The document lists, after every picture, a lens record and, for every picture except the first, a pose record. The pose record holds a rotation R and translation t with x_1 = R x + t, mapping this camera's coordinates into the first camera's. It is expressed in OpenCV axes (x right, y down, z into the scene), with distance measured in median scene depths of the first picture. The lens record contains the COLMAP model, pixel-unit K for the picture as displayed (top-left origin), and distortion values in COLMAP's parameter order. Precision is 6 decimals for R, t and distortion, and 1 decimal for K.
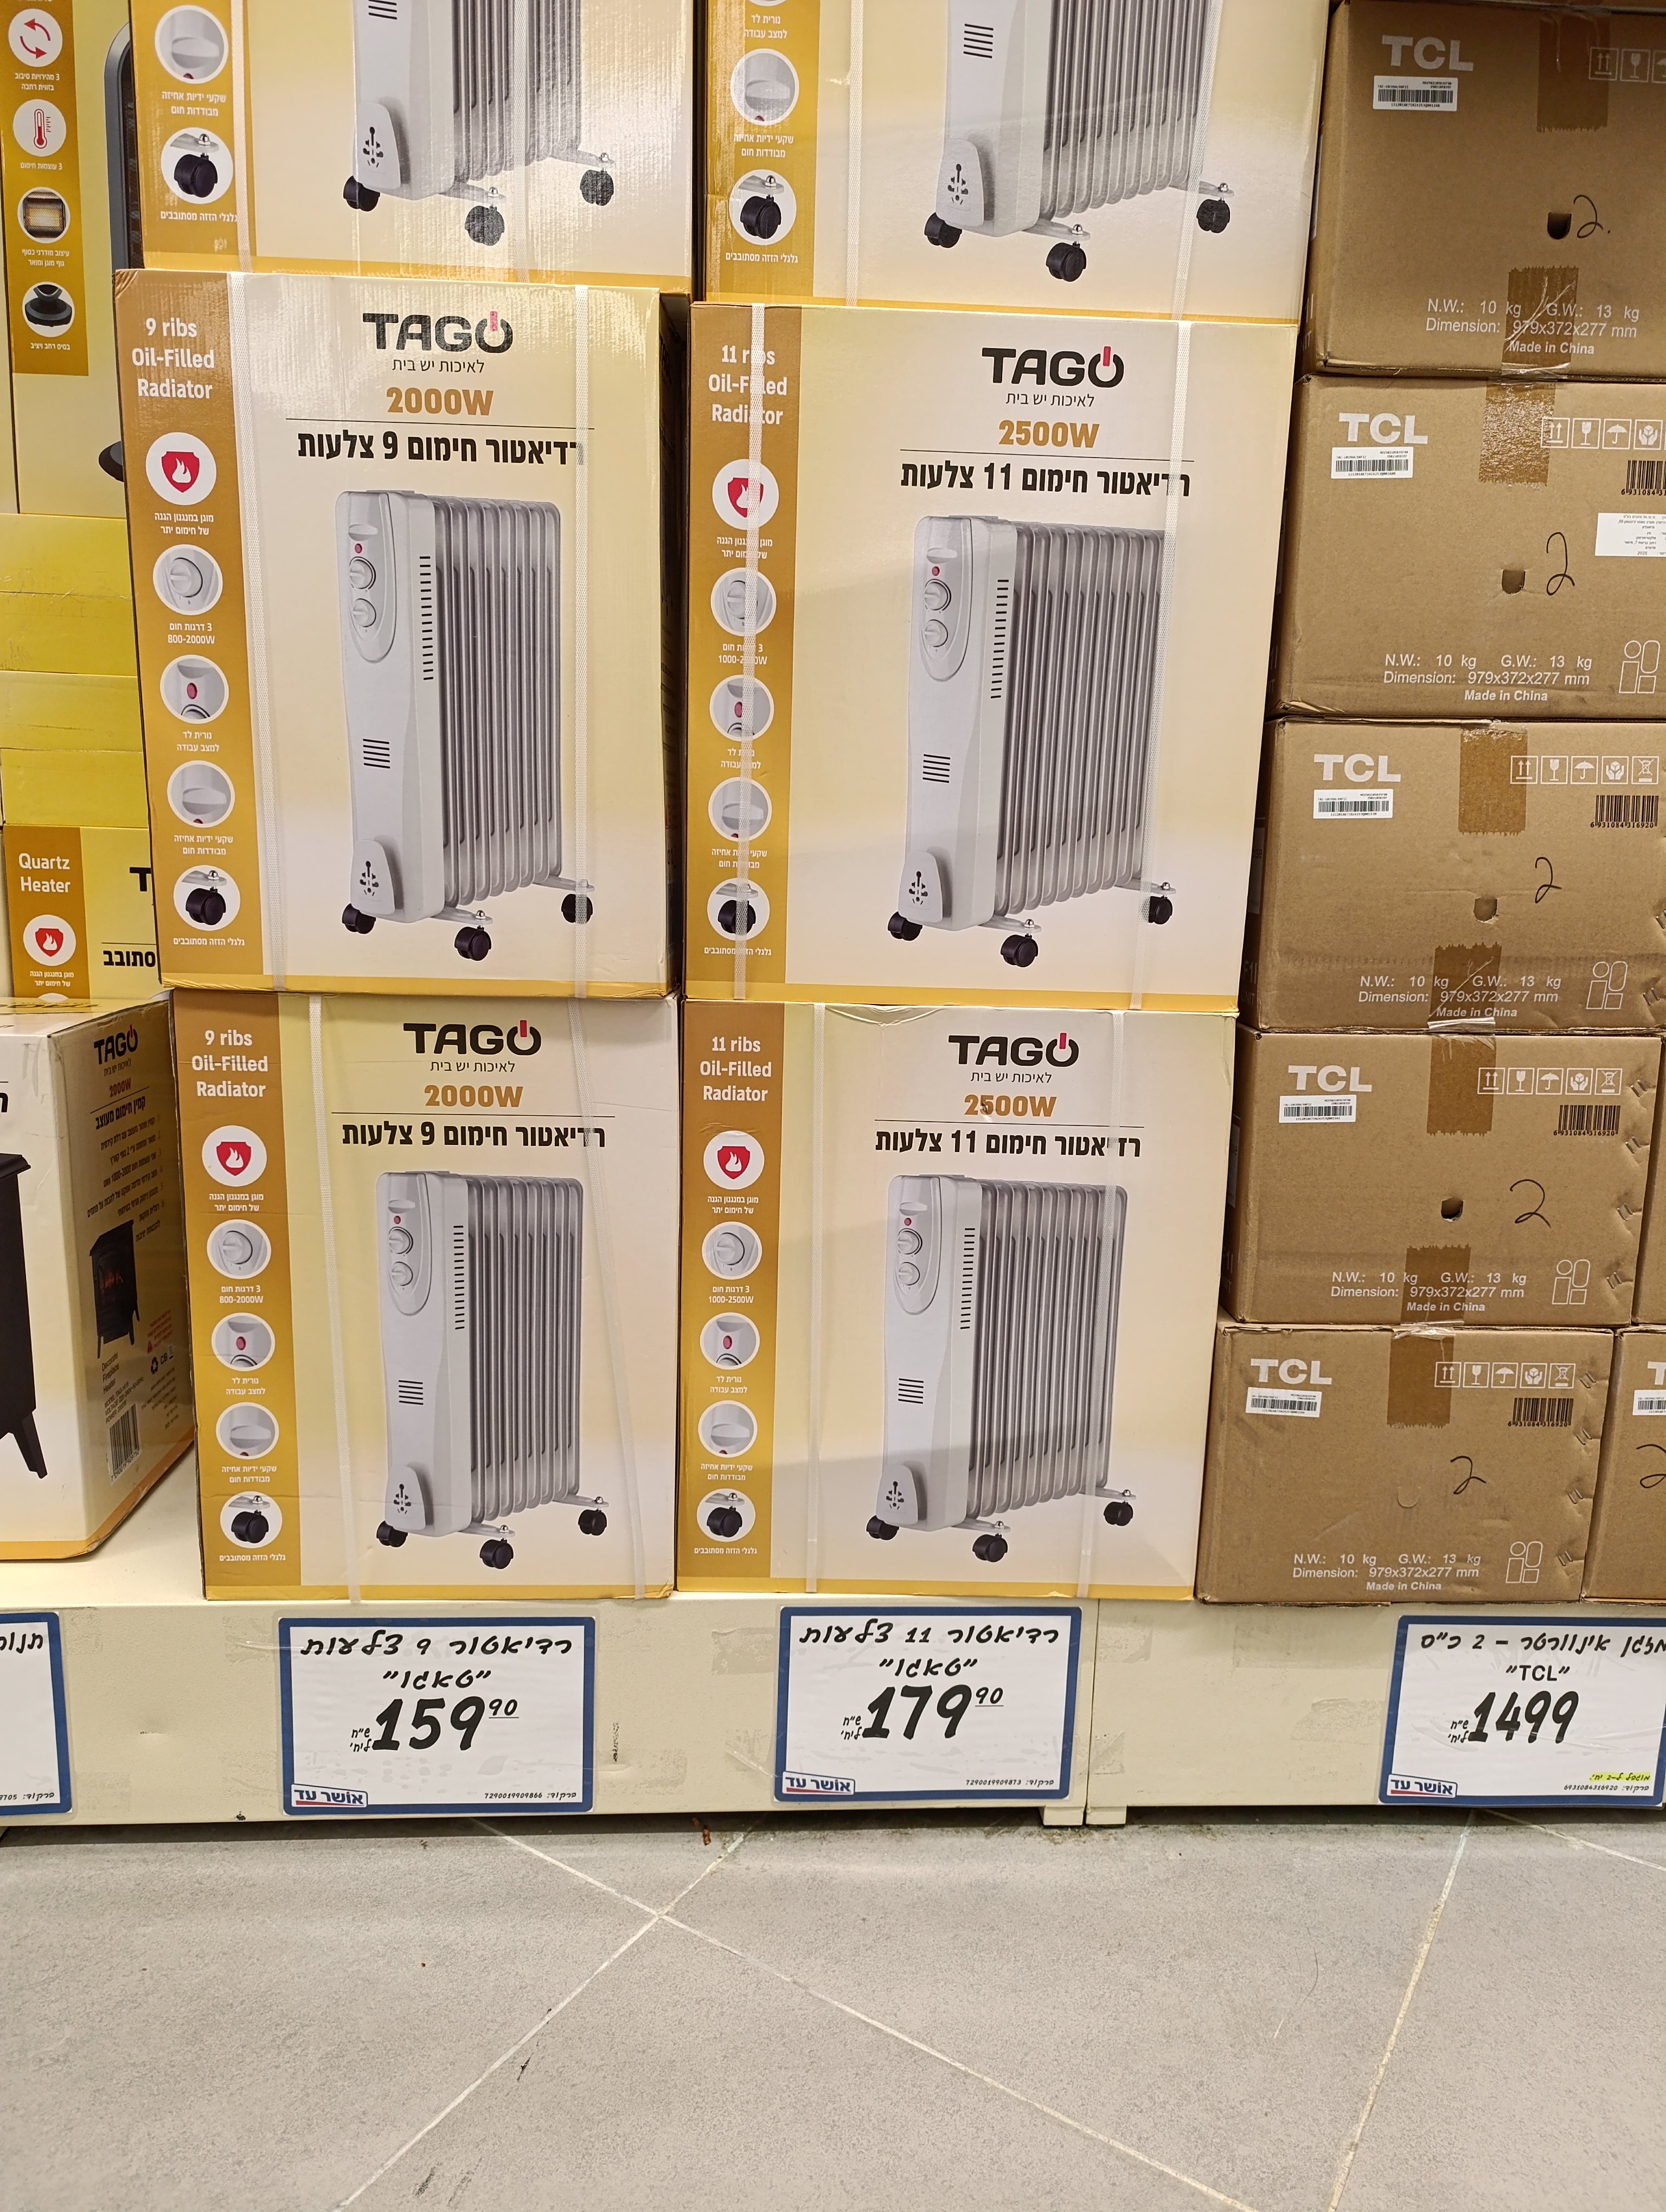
lens RADIAL K [[1486.9, 0, 989.6], [0, 1486.9, 1099.3], [0, 0, 1]] dist [0.017312, -0.018554]
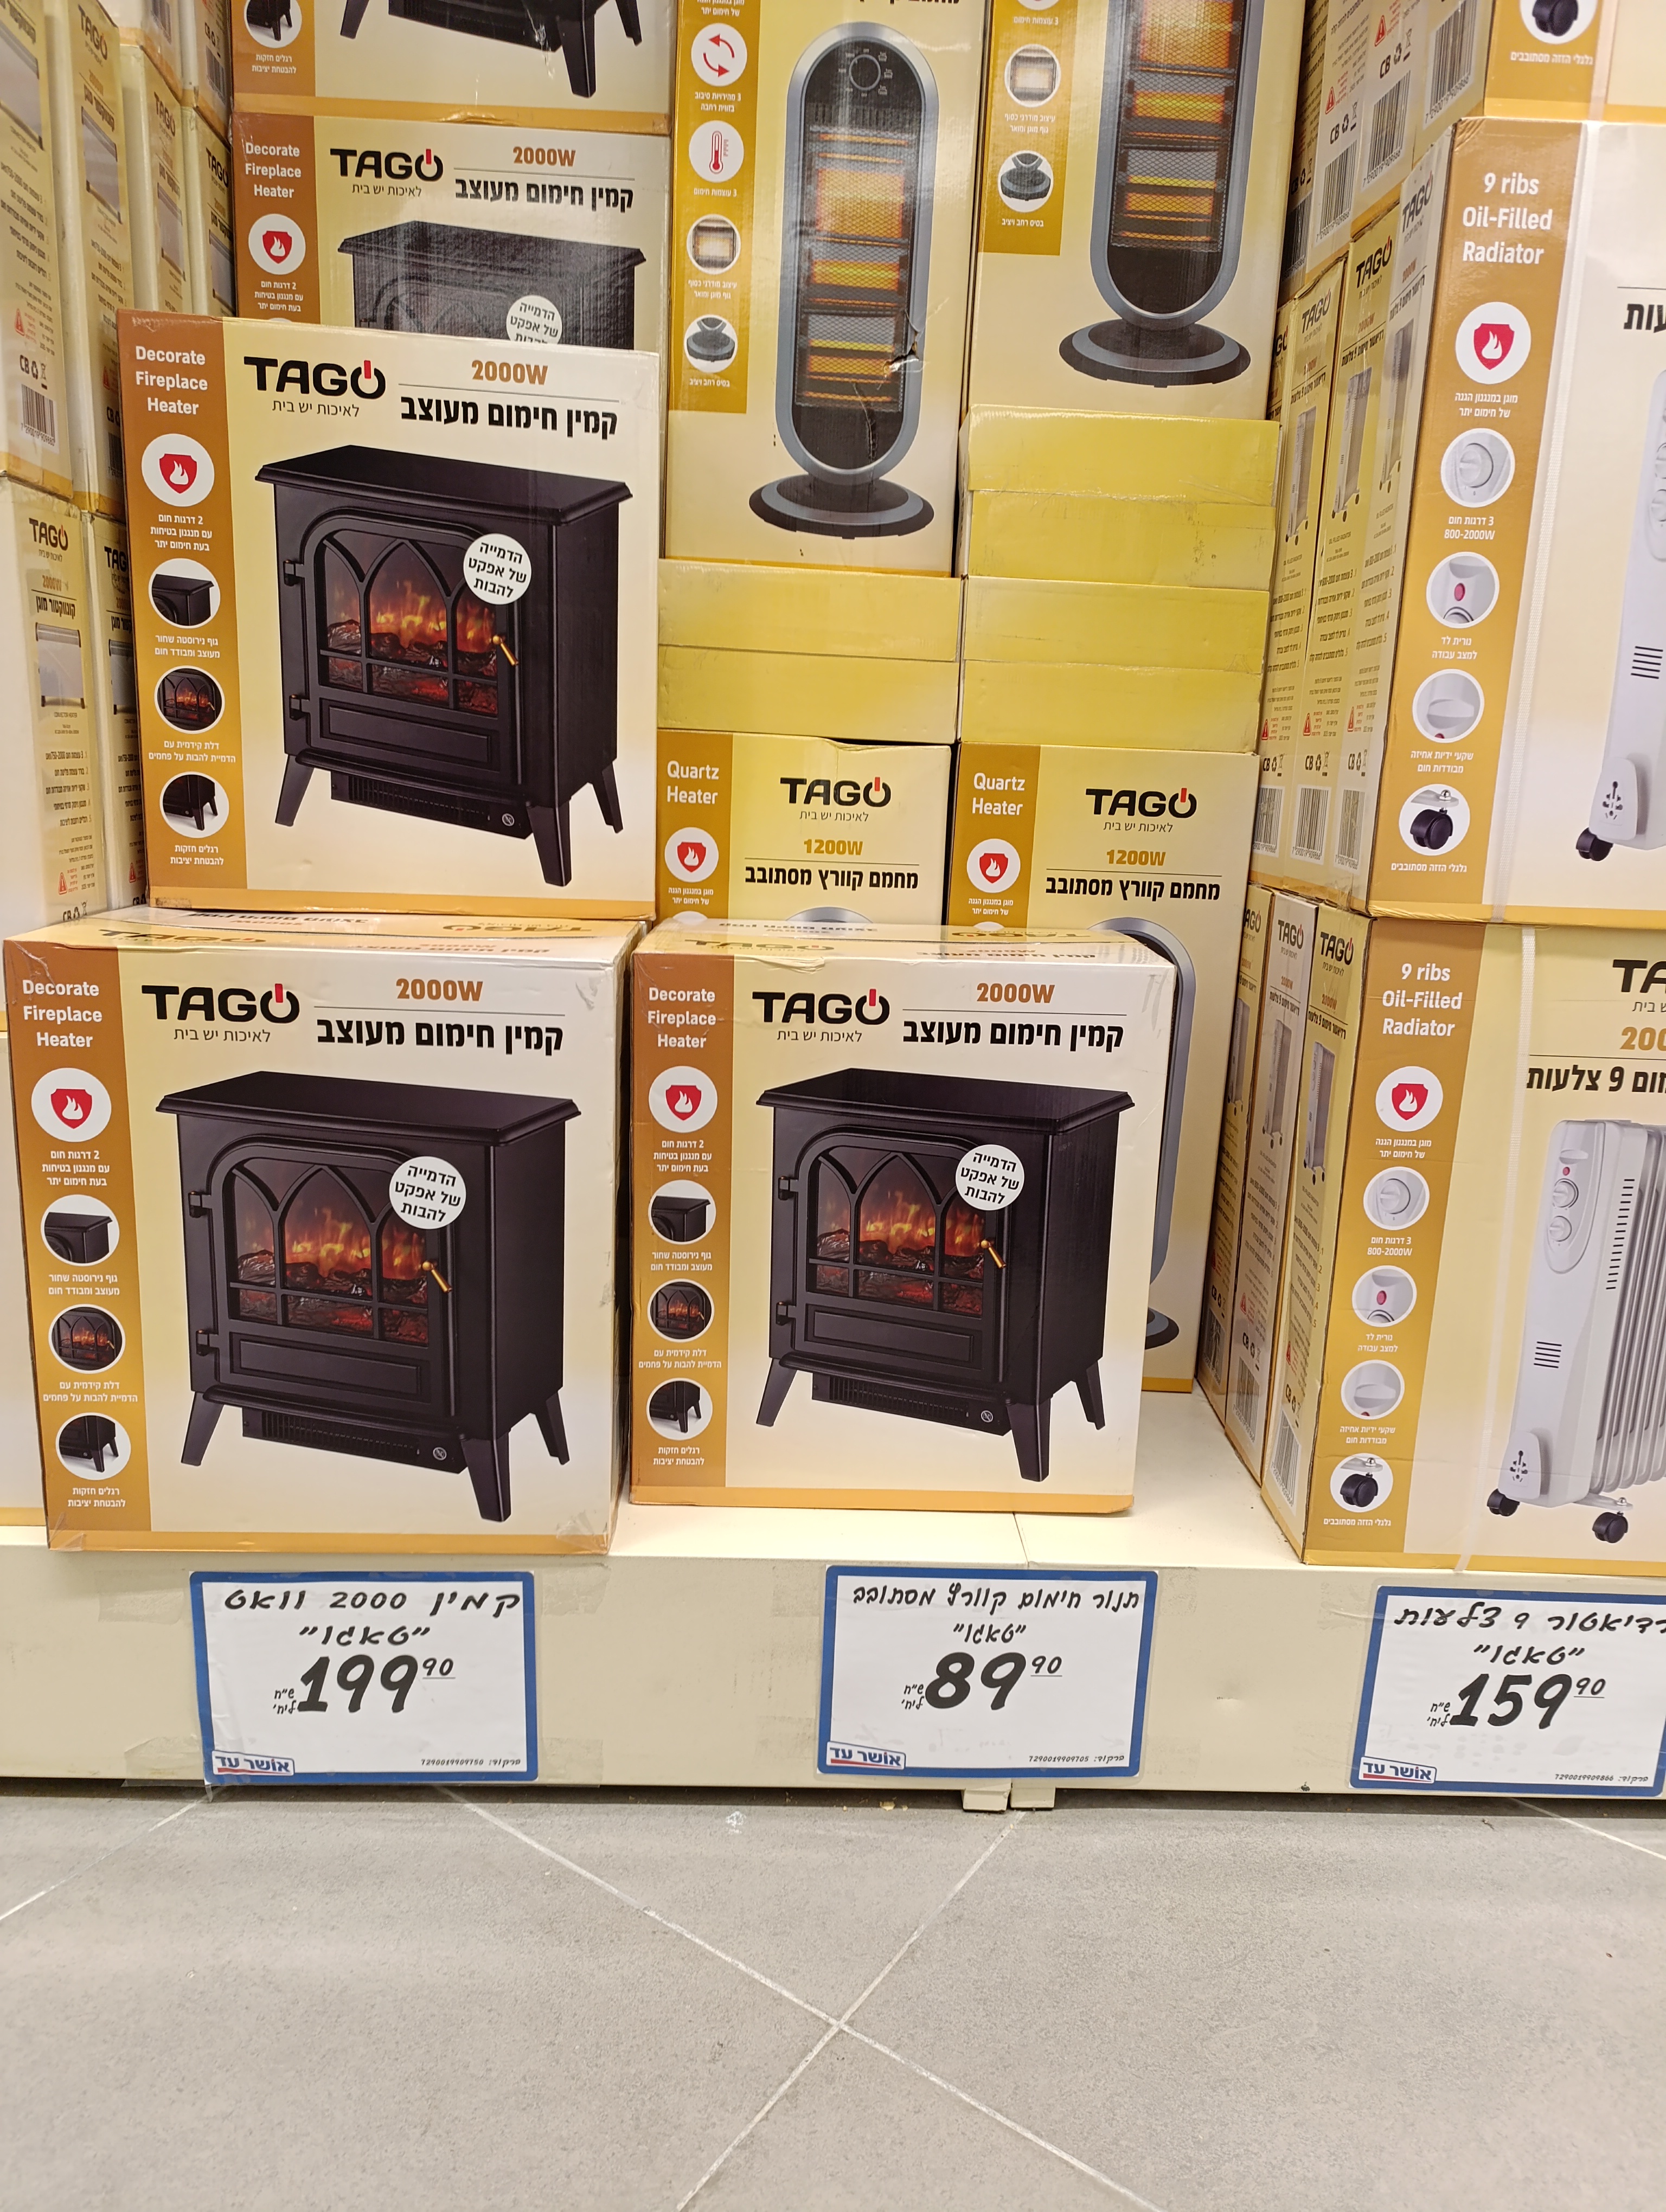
lens RADIAL K [[1486.9, 0, 751.1], [0, 1486.9, 1123.1], [0, 0, 1]] dist [0.017312, -0.018554]
pose [[0.999161, 0.025469, -0.032084, -0.852382], [-0.024132, 0.998851, 0.041411, 0.023634], [0.033102, -0.040602, 0.998627, 0.049724]]
